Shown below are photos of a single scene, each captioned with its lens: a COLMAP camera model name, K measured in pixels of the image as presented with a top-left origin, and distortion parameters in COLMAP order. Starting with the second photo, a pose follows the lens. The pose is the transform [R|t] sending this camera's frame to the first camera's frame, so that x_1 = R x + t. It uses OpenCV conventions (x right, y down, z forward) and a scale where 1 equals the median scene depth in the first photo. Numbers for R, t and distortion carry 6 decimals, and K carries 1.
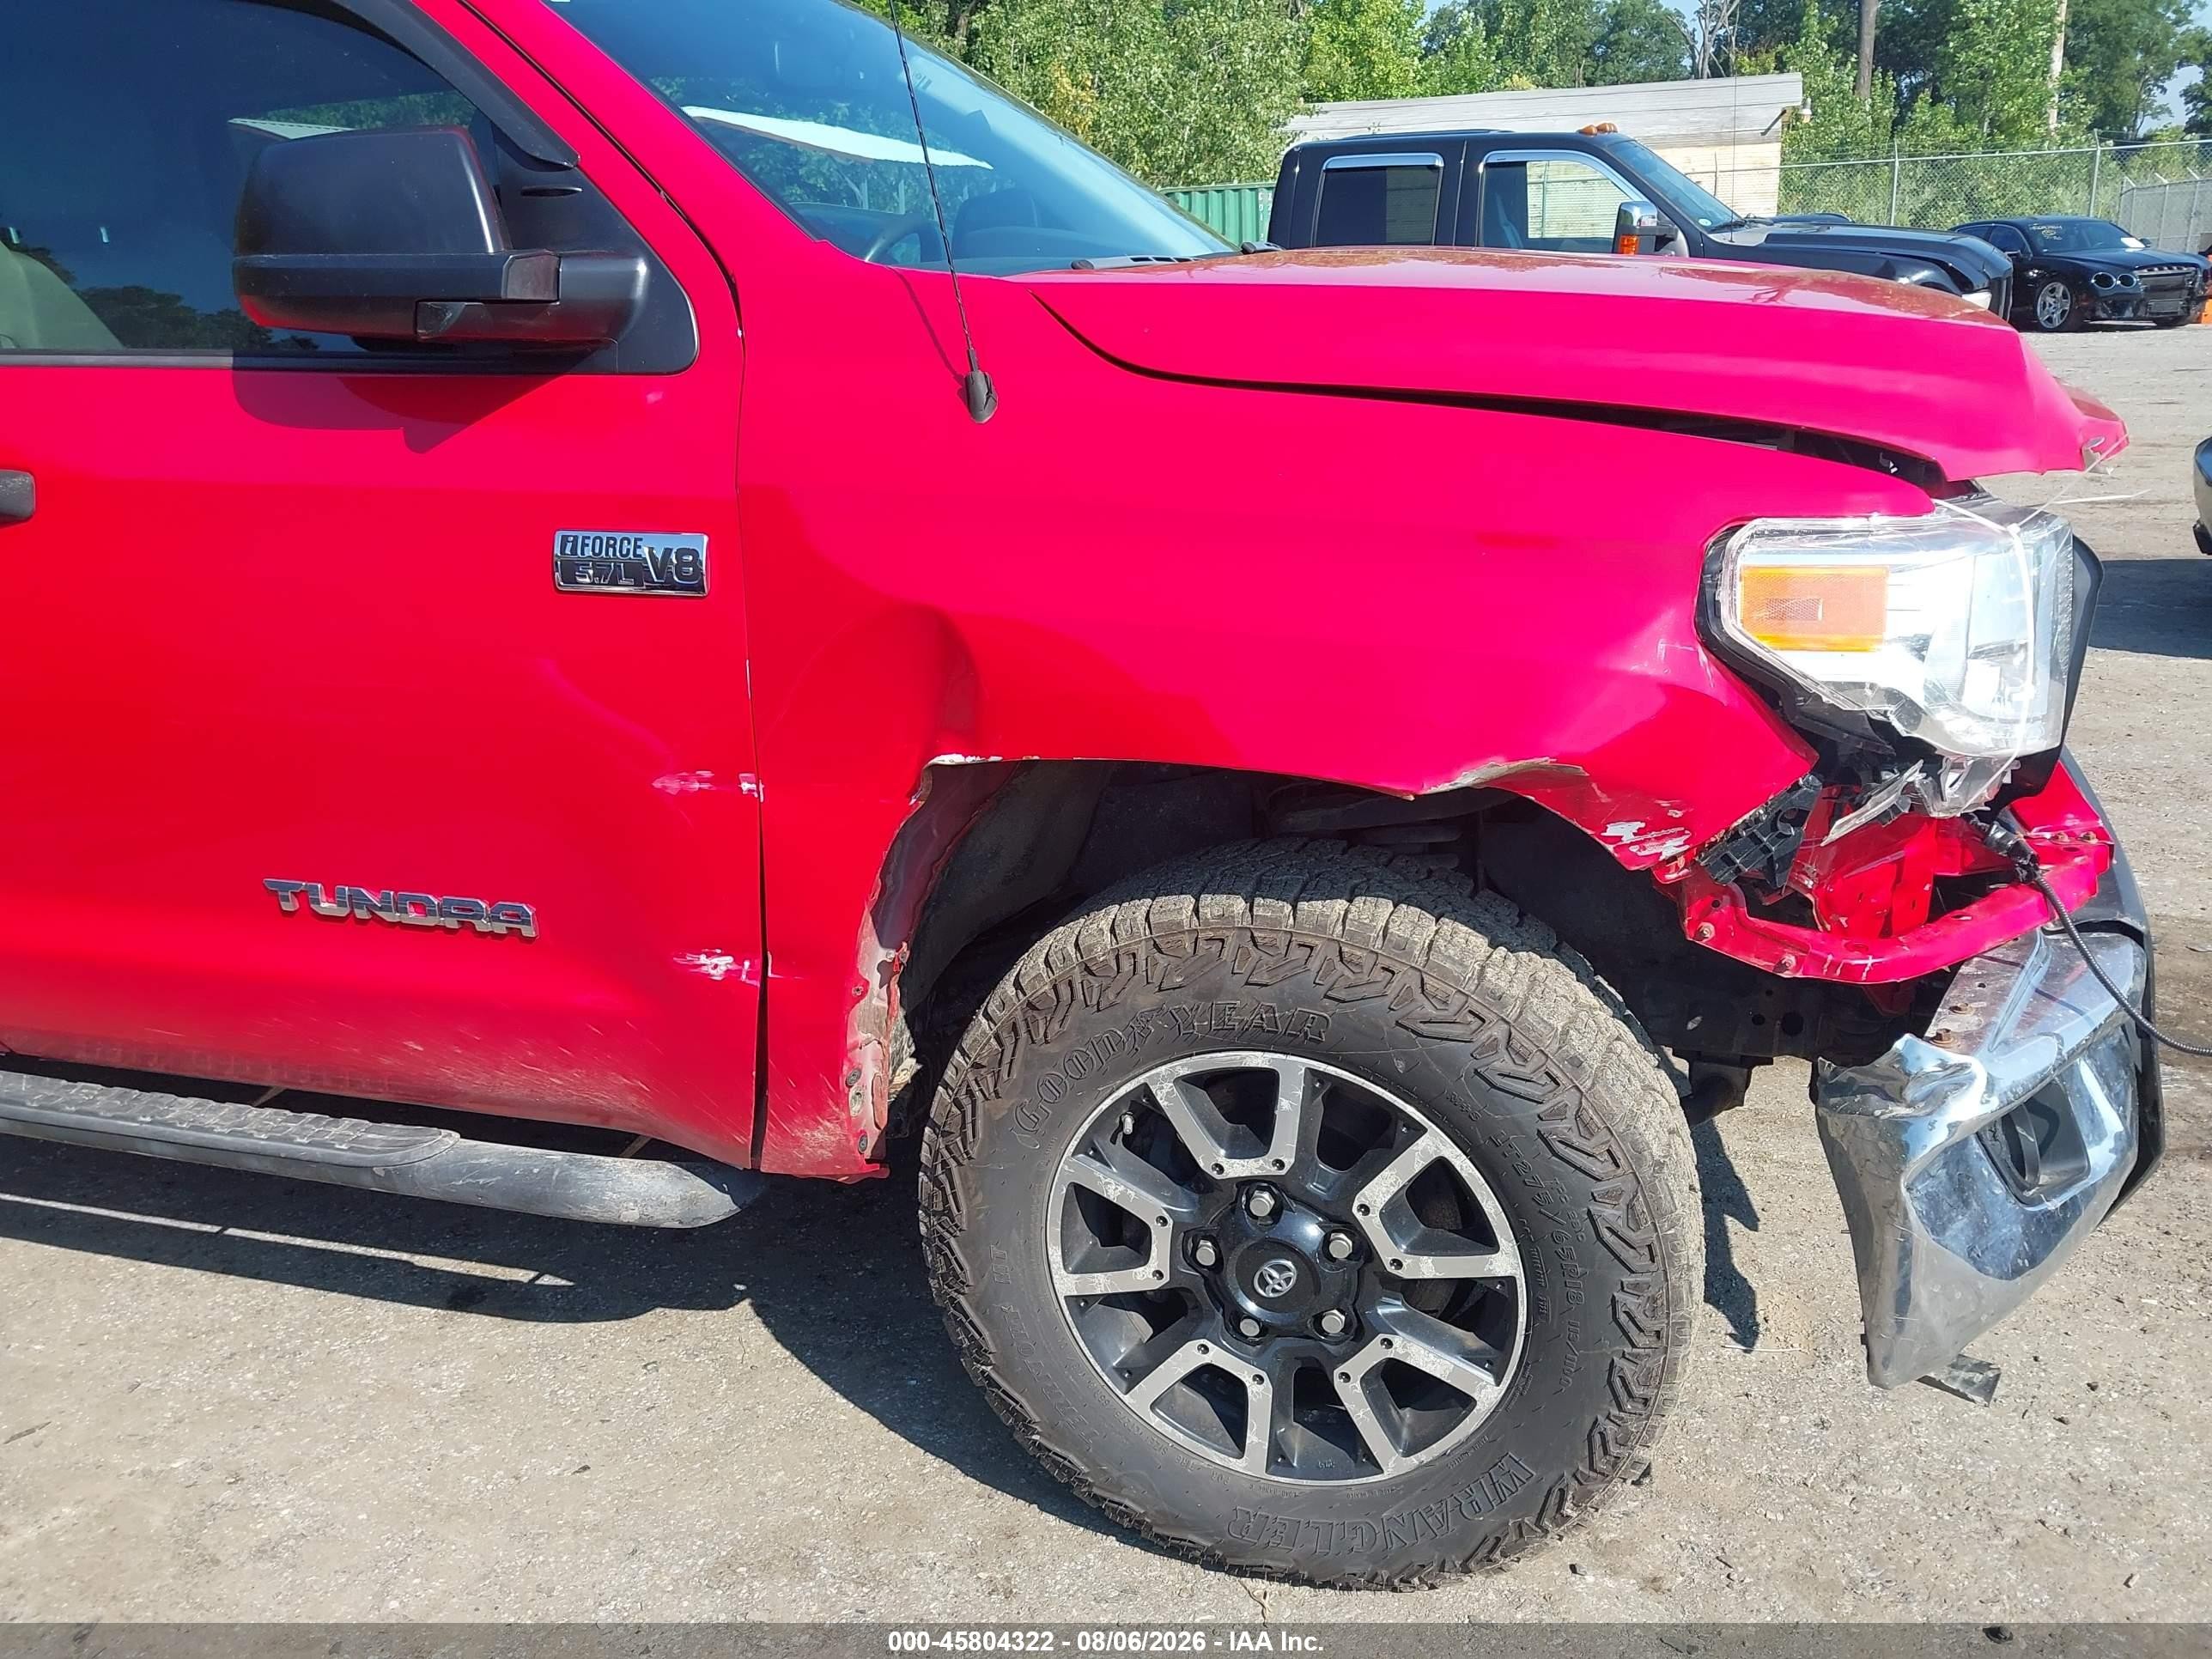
lens RADIAL K [[1710.2, 0, 1070.4], [0, 1710.2, 877.8], [0, 0, 1]] dist [0.080571, -0.167429]
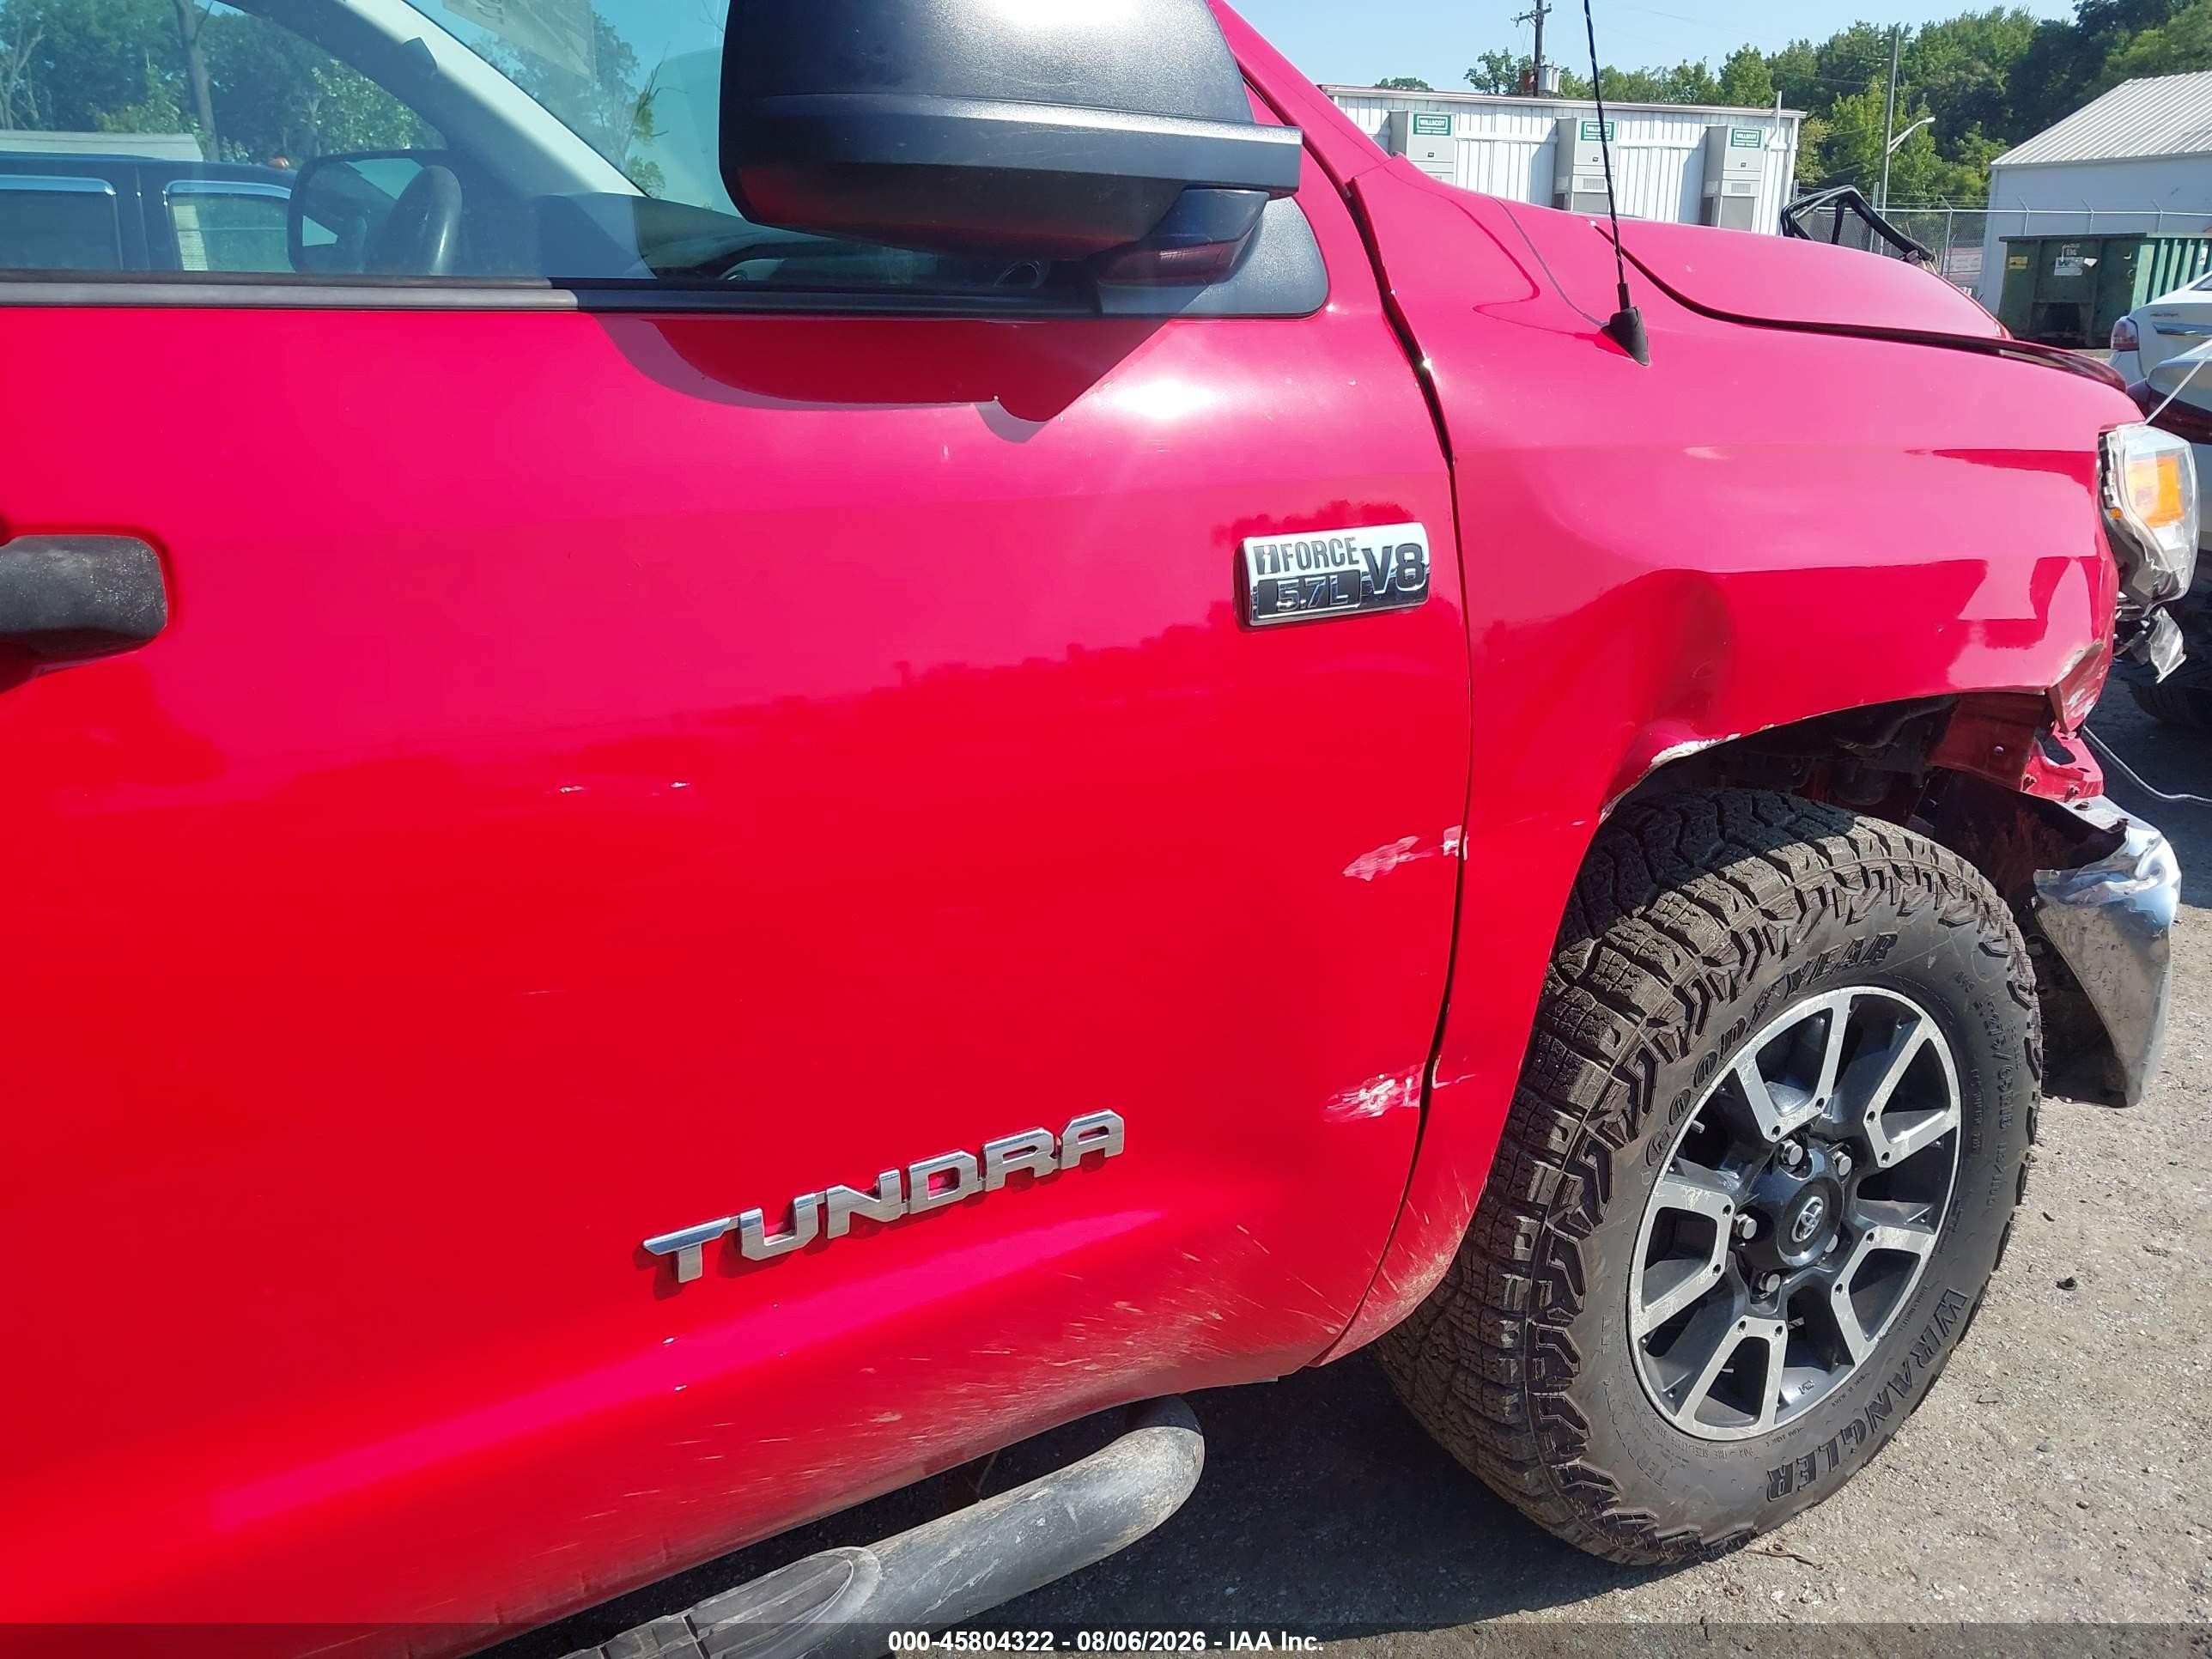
lens RADIAL K [[1735.4, 0, 1106.0], [0, 1735.4, 829.5], [0, 0, 1]] dist [0.003626, -0.016455]
pose [[0.678457, -0.200774, 0.706672, -0.827528], [0.242010, 0.969318, 0.043048, -0.128422], [-0.693633, 0.141816, 0.706230, 0.545376]]
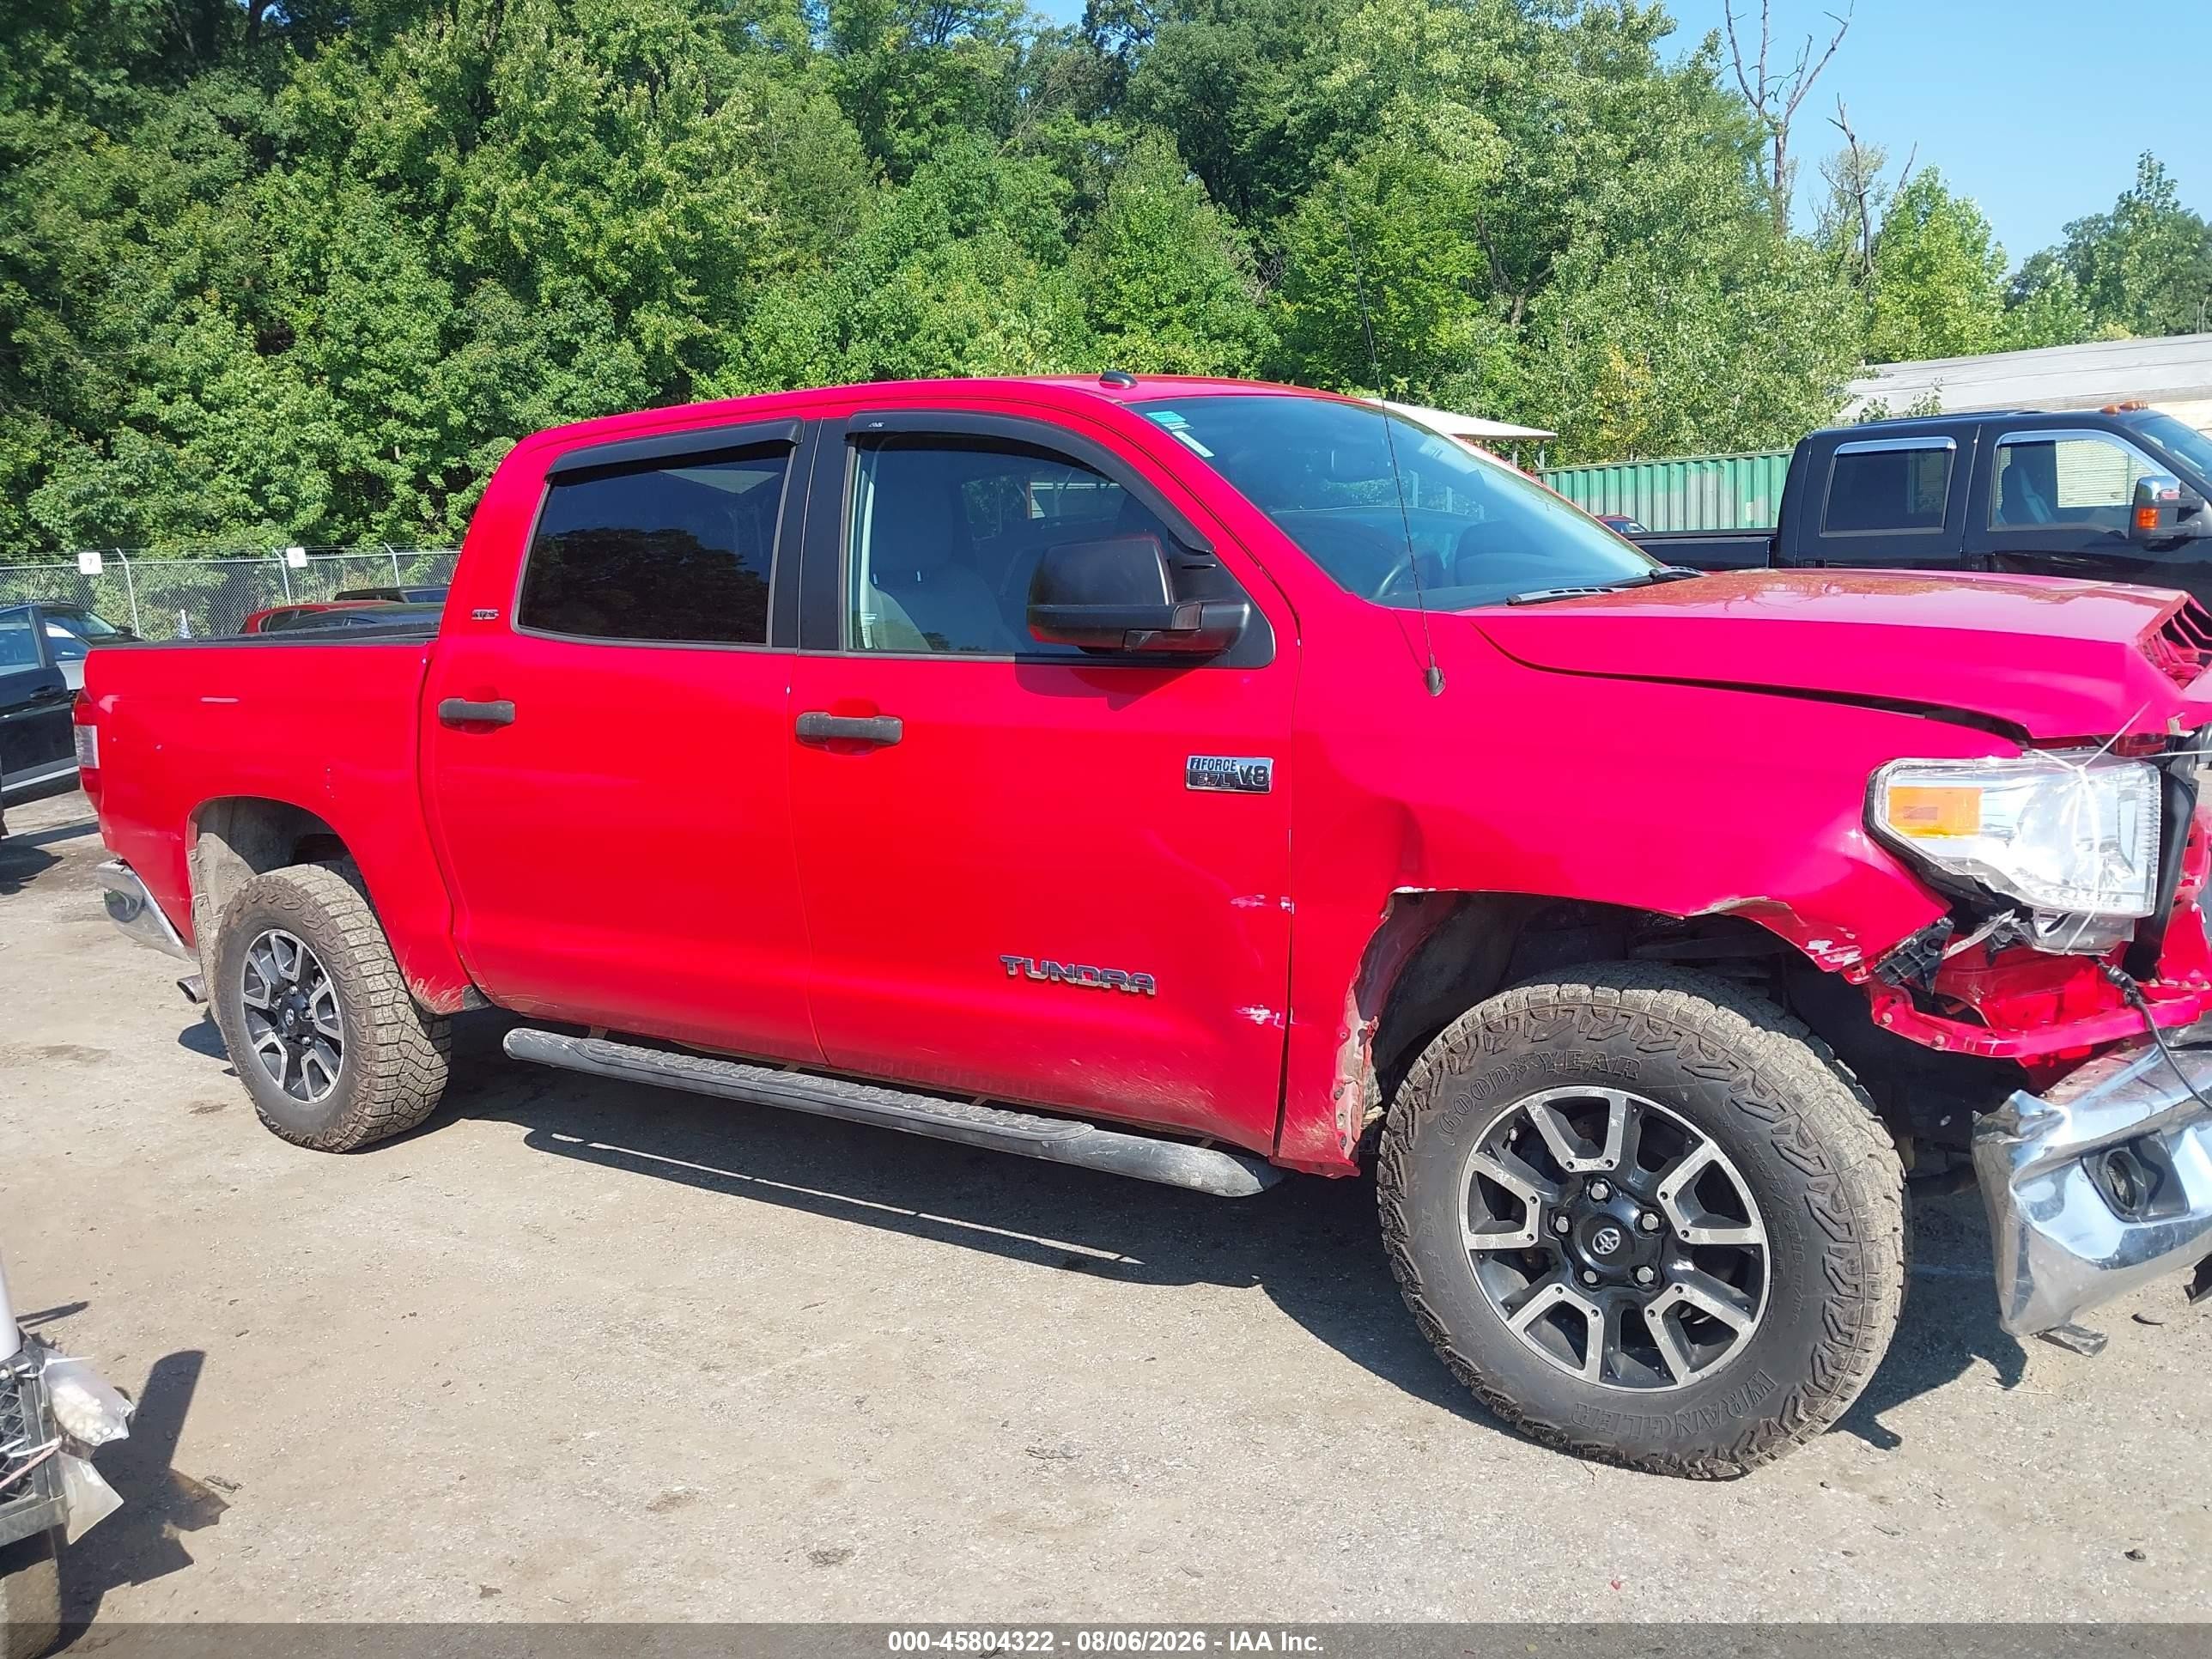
lens RADIAL K [[1711.6, 0, 1105.5], [0, 1711.6, 900.0], [0, 0, 1]] dist [-0.055135, -0.006053]
pose [[0.958593, 0.038675, -0.282142, 0.107981], [-0.073886, 0.990585, -0.115247, 0.140432], [0.275029, 0.131321, 0.952425, -0.611382]]
